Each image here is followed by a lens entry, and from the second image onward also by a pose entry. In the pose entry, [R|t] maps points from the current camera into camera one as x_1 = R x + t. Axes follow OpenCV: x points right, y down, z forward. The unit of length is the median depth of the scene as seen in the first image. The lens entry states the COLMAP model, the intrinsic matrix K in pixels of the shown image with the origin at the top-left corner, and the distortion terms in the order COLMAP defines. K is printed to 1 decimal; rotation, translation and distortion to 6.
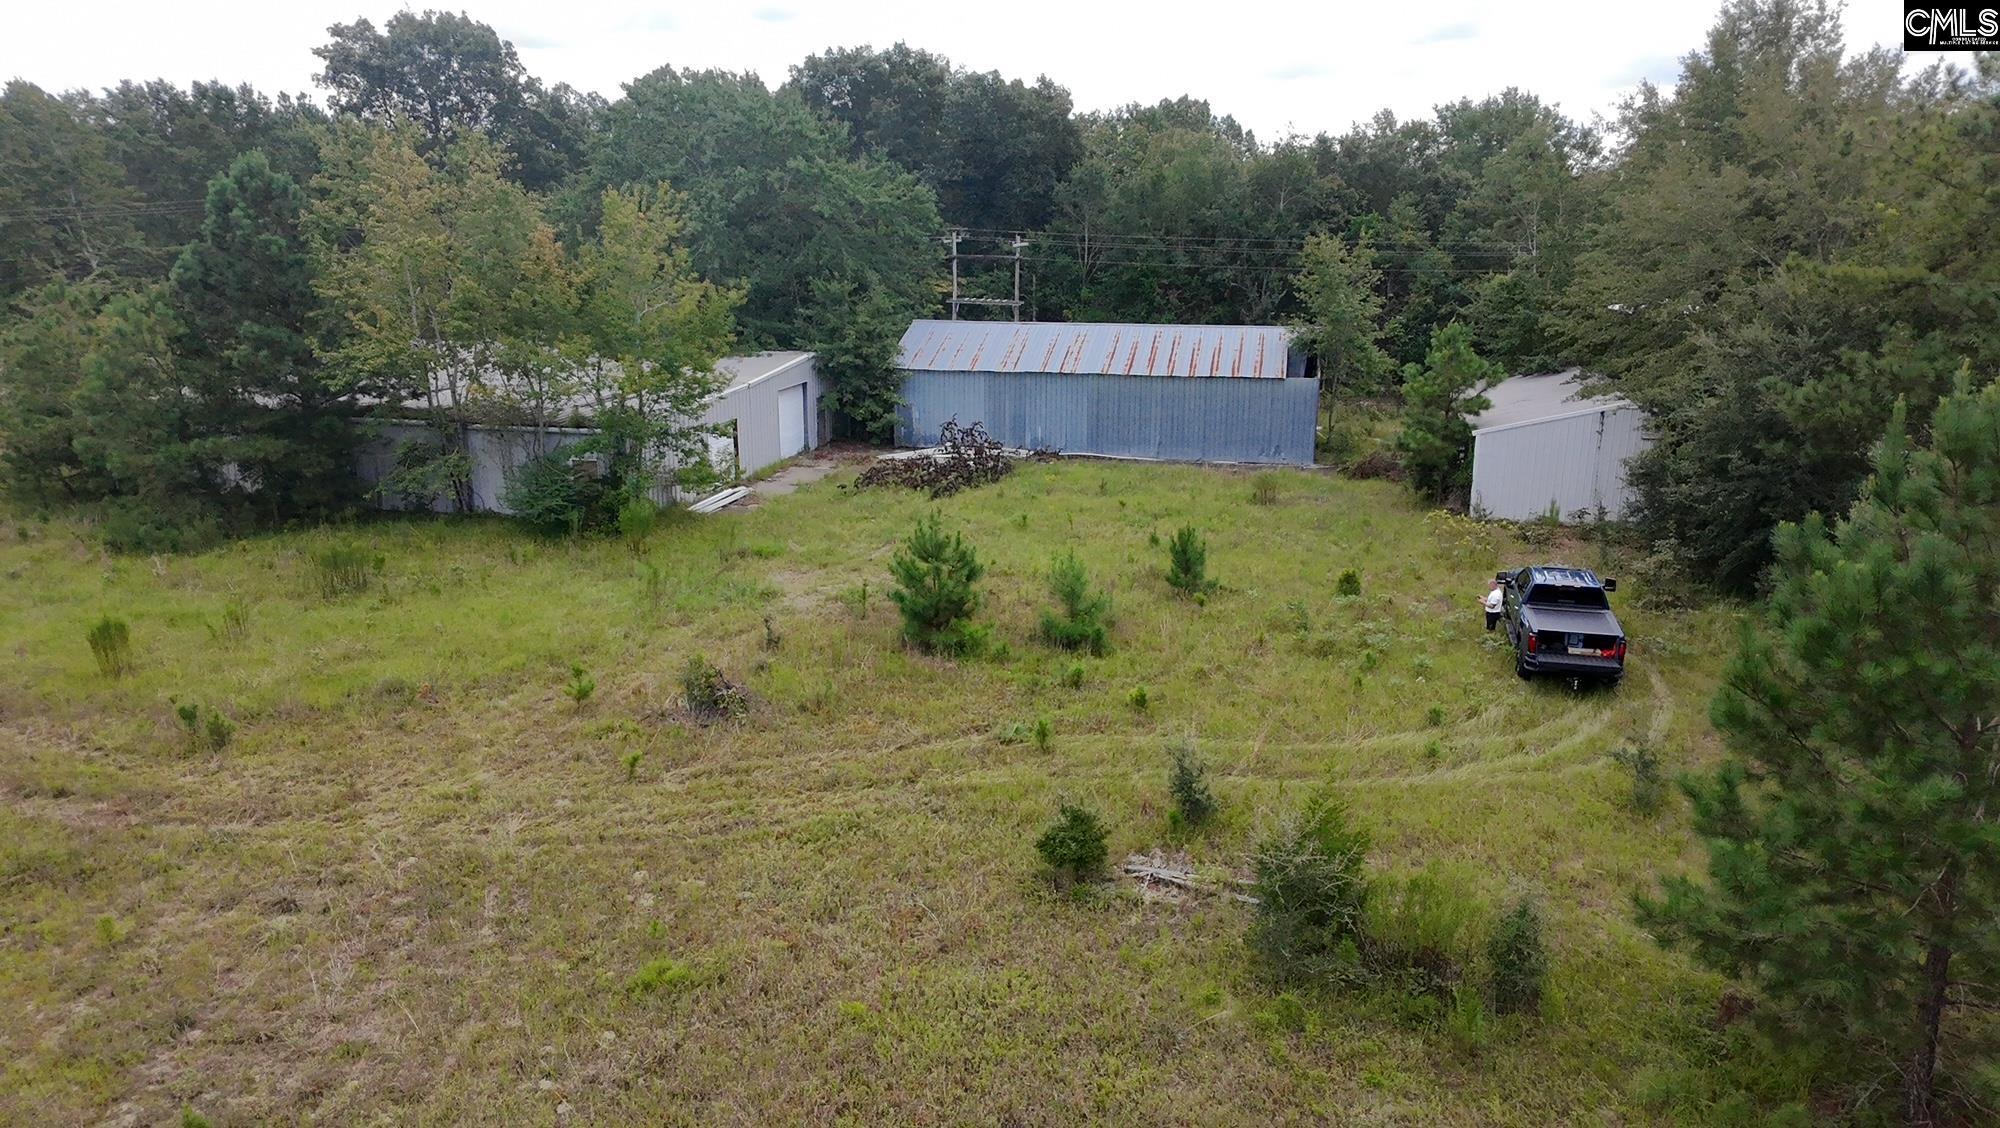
lens RADIAL K [[1279.0, 0, 1000.0], [0, 1279.0, 564.0], [0, 0, 1]] dist [0.004970, 0.001030]
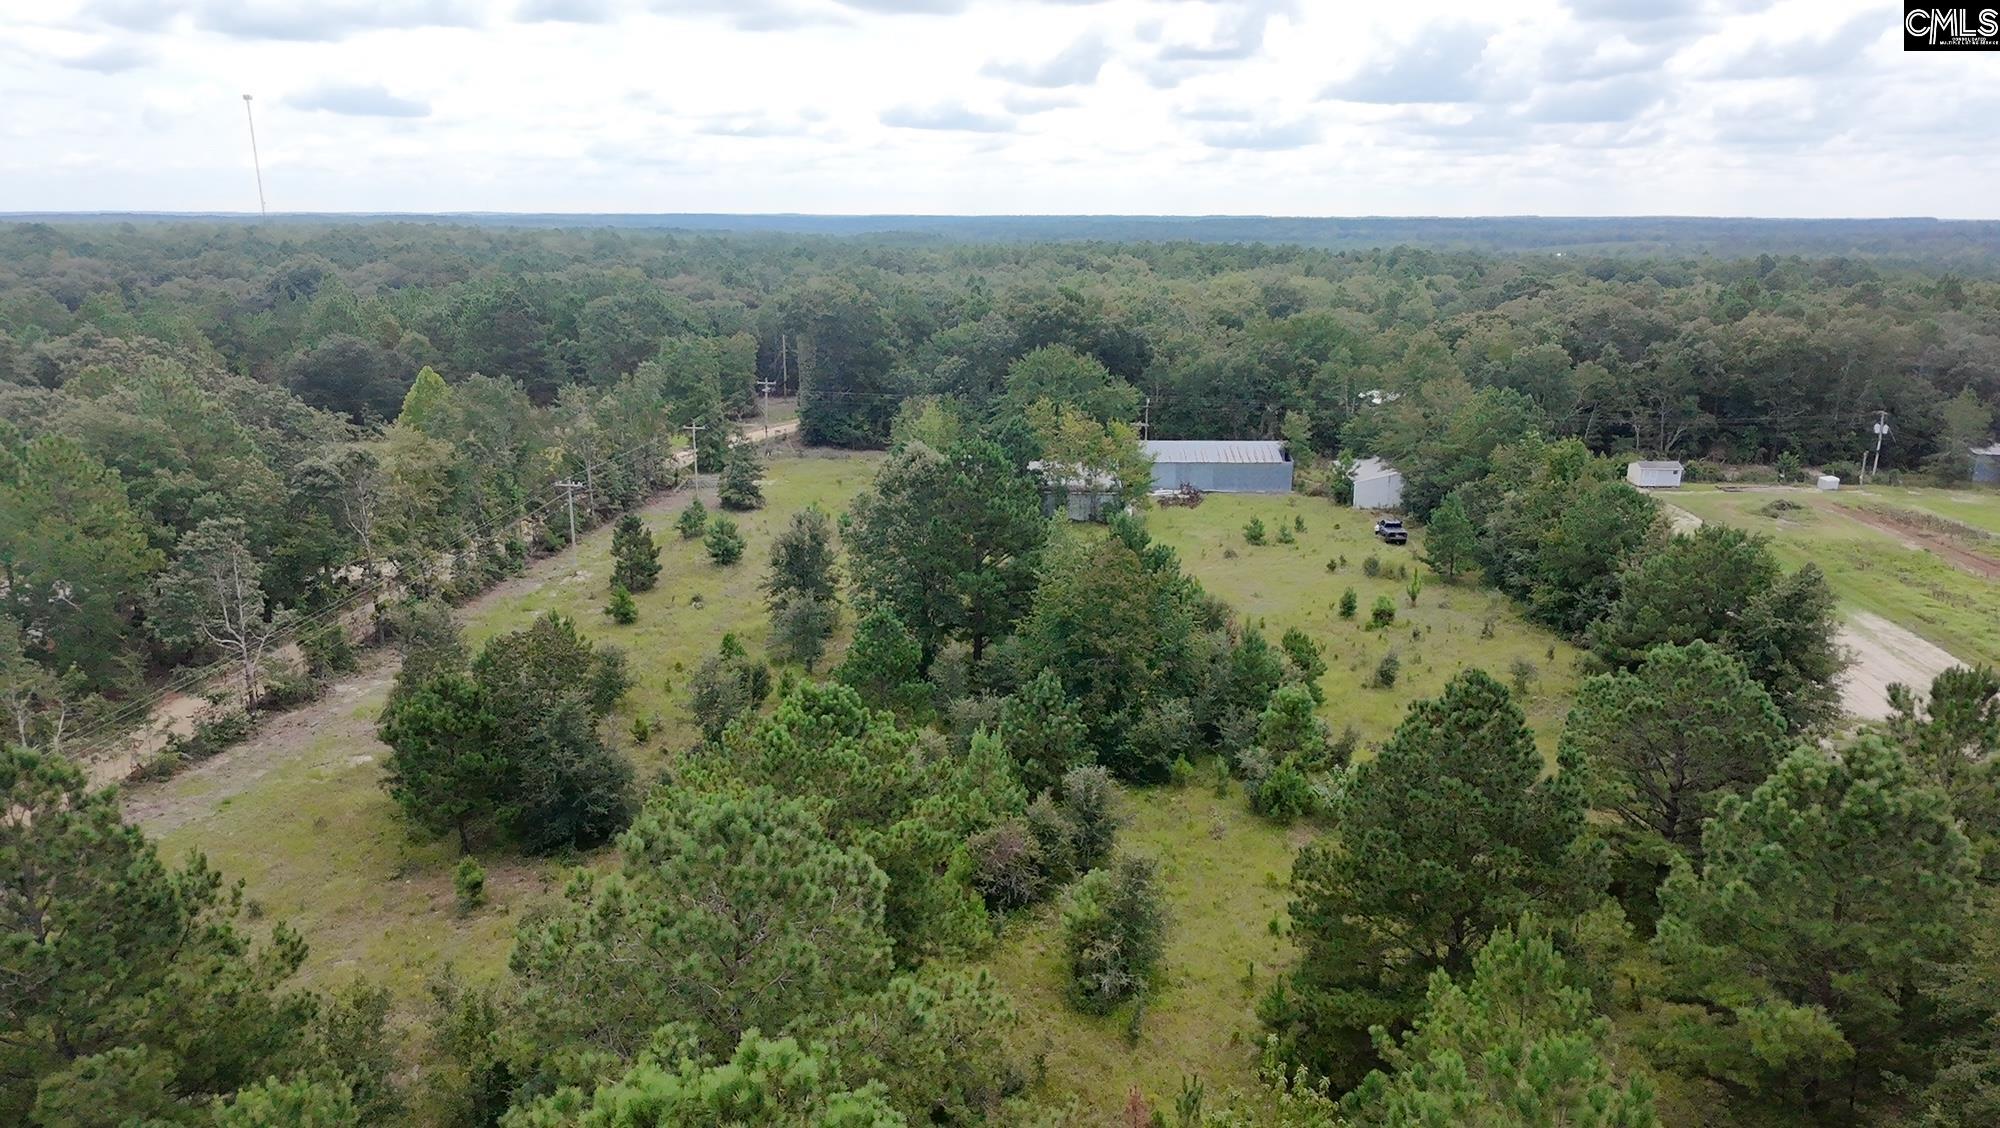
lens RADIAL K [[1279.0, 0, 1000.0], [0, 1279.0, 564.0], [0, 0, 1]] dist [0.004970, 0.001030]
pose [[0.979349, -0.048612, 0.196247, -1.217695], [0.048747, 0.998803, 0.004146, 0.050926], [-0.196213, 0.005506, 0.980546, -2.122162]]
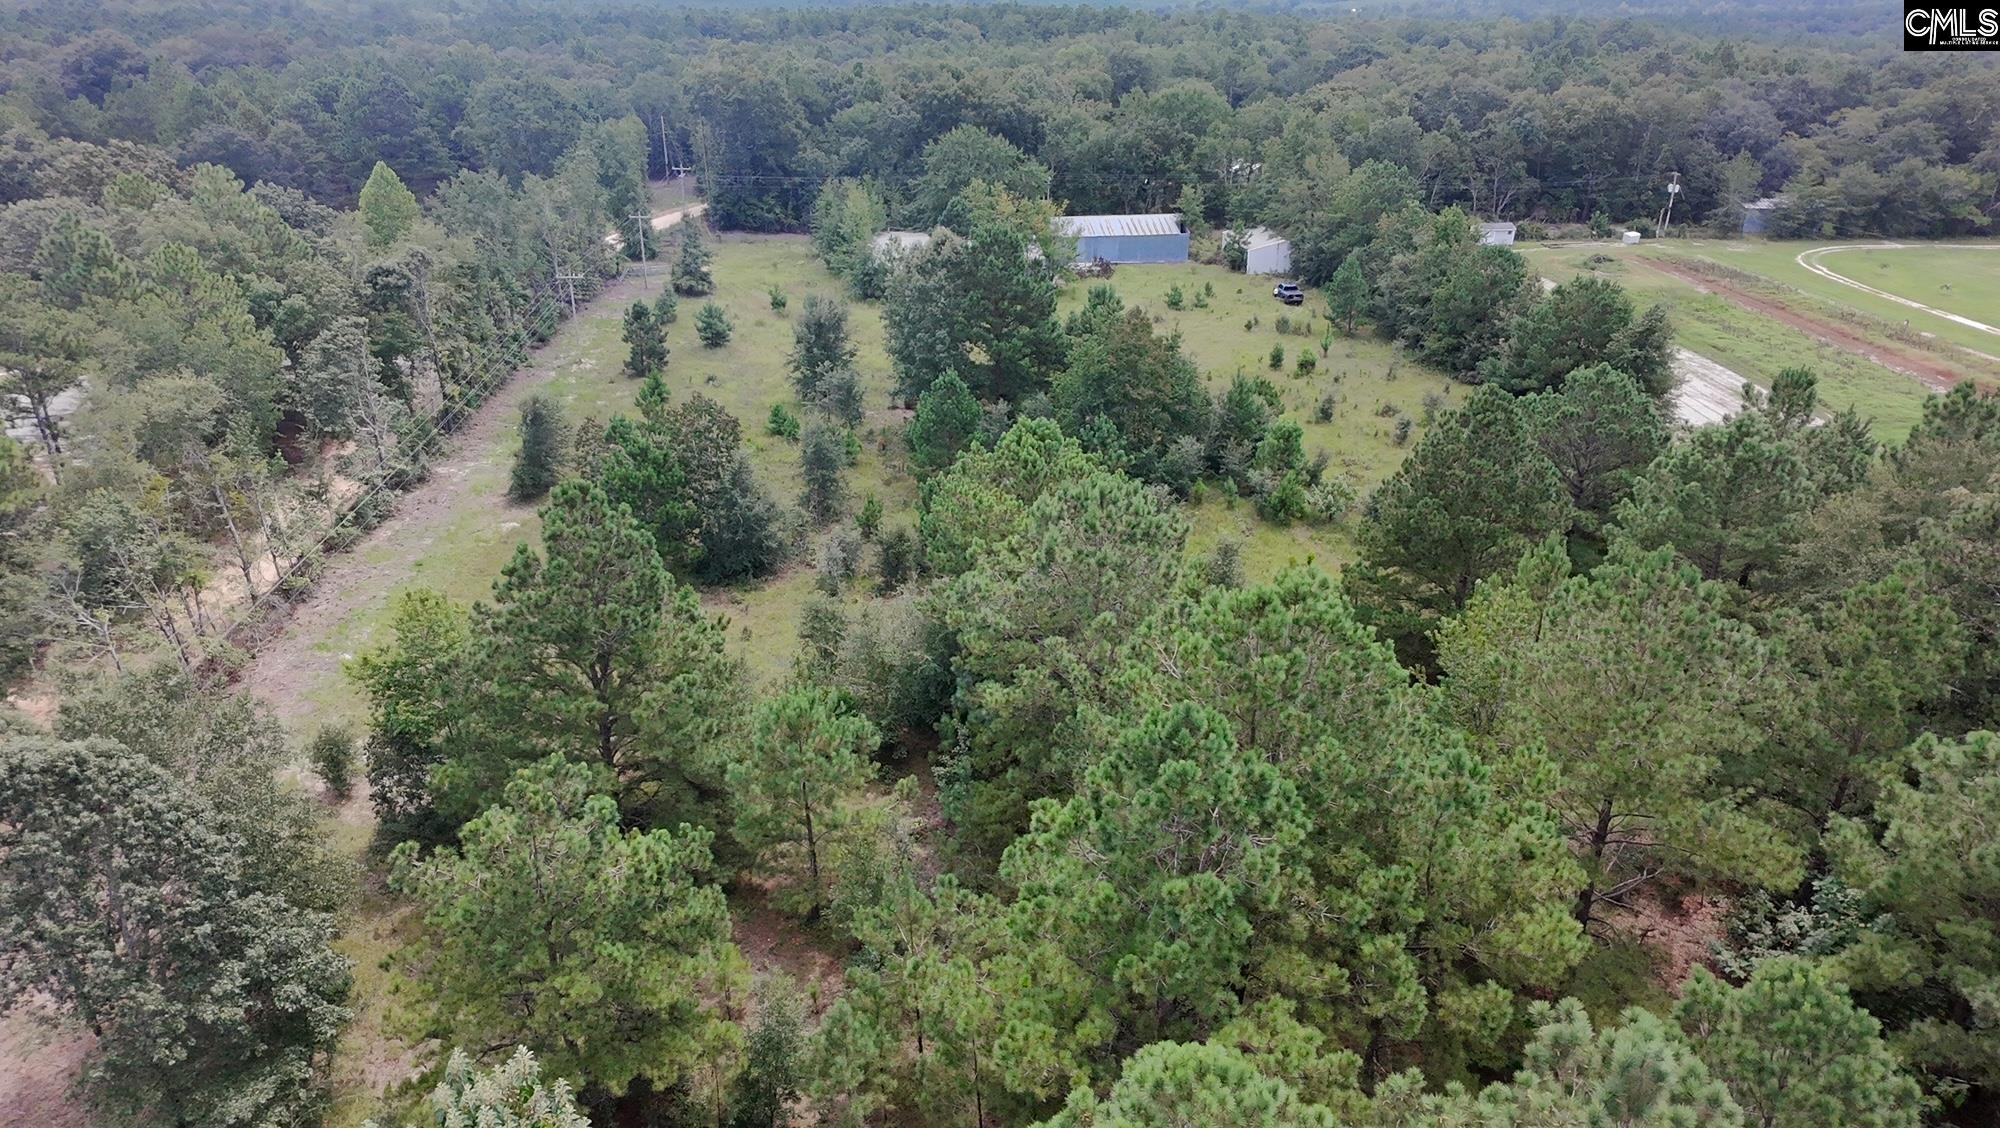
lens RADIAL K [[1279.0, 0, 1000.0], [0, 1279.0, 564.0], [0, 0, 1]] dist [0.004970, 0.001030]
pose [[0.934835, -0.146056, 0.323653, -1.673501], [0.088972, 0.978759, 0.184703, 0.038094], [-0.343755, -0.143871, 0.927973, -2.386954]]
